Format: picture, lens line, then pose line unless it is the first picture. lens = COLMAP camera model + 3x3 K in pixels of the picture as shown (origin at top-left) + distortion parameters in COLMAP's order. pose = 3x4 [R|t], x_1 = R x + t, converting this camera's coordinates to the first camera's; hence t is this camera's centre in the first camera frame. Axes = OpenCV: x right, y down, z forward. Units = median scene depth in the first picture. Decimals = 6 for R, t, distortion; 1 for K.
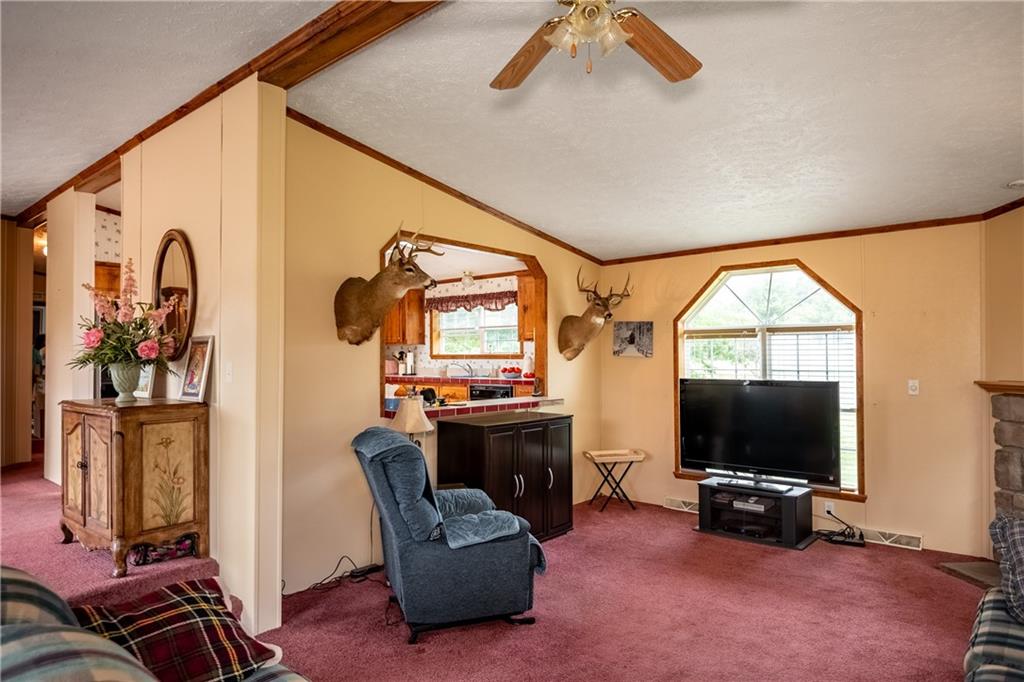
lens RADIAL K [[622.6, 0, 512.7], [0, 622.6, 346.2], [0, 0, 1]] dist [0.018455, -0.028797]
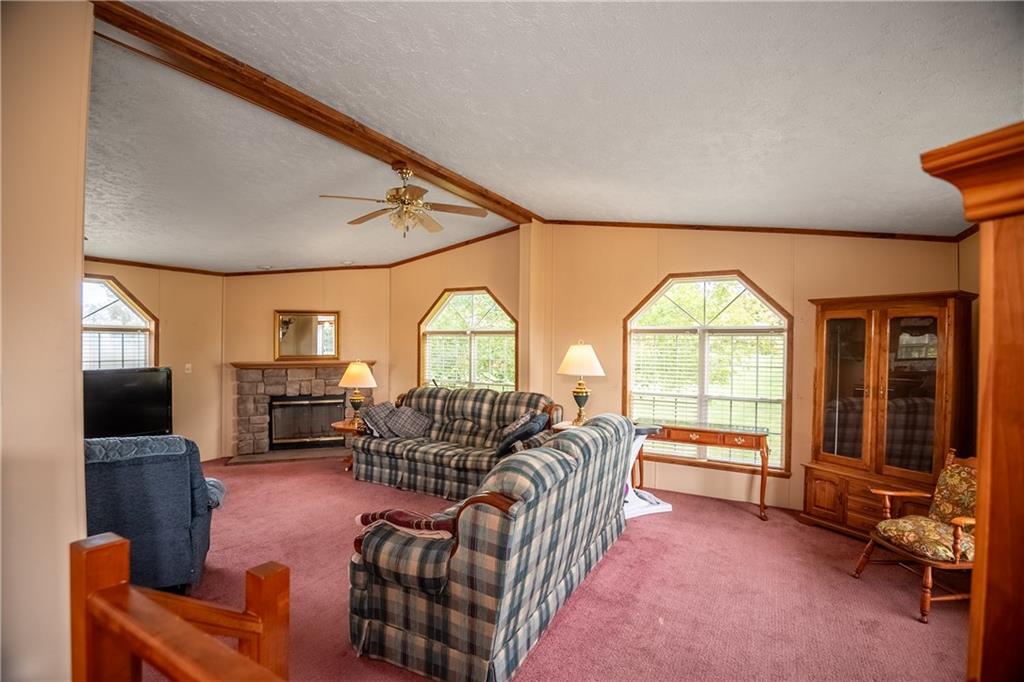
lens RADIAL K [[486.6, 0, 525.9], [0, 486.6, 342.8], [0, 0, 1]] dist [-0.000779, -0.041045]
pose [[-0.233595, -0.000039, 0.972334, -0.898661], [-0.021405, 0.999758, -0.005102, -0.015757], [-0.972098, -0.022005, -0.233539, 0.483629]]
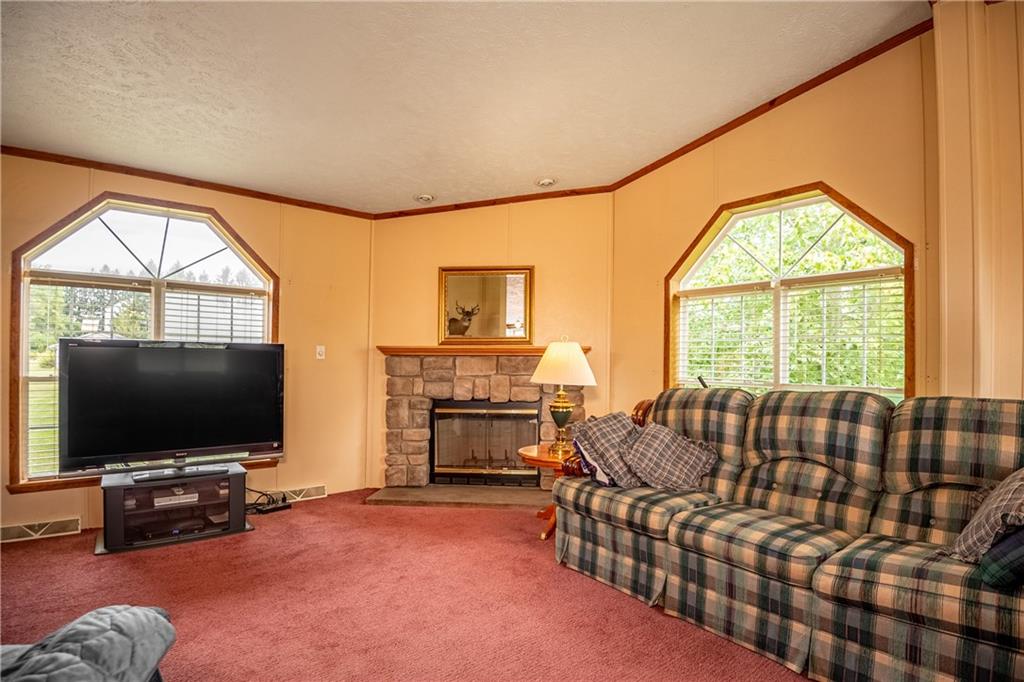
lens RADIAL K [[513.6, 0, 507.6], [0, 513.6, 358.0], [0, 0, 1]] dist [-0.000432, -0.033315]
pose [[0.178170, 0.015495, 0.983878, -0.223220], [-0.027145, 0.999573, -0.010826, 0.085910], [-0.983625, -0.024779, 0.178515, 0.569144]]
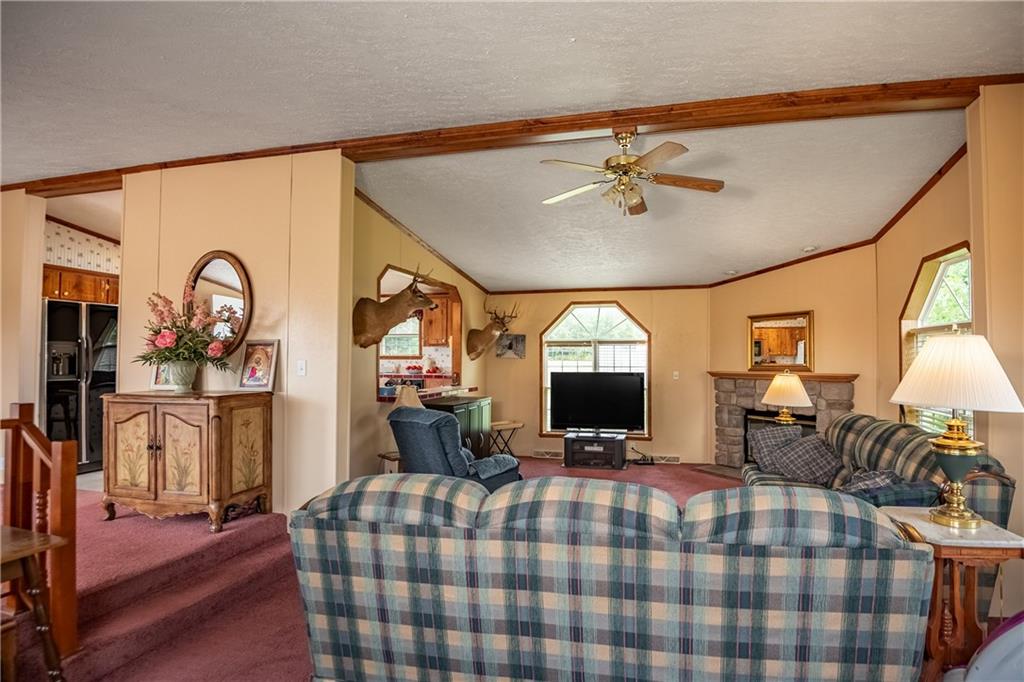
lens RADIAL K [[502.9, 0, 554.3], [0, 502.9, 345.7], [0, 0, 1]] dist [0.000576, -0.031442]
pose [[0.884664, 0.016308, 0.465945, -0.408150], [-0.012079, 0.999854, -0.012061, 0.001281], [-0.466073, 0.005042, 0.884732, -0.157403]]
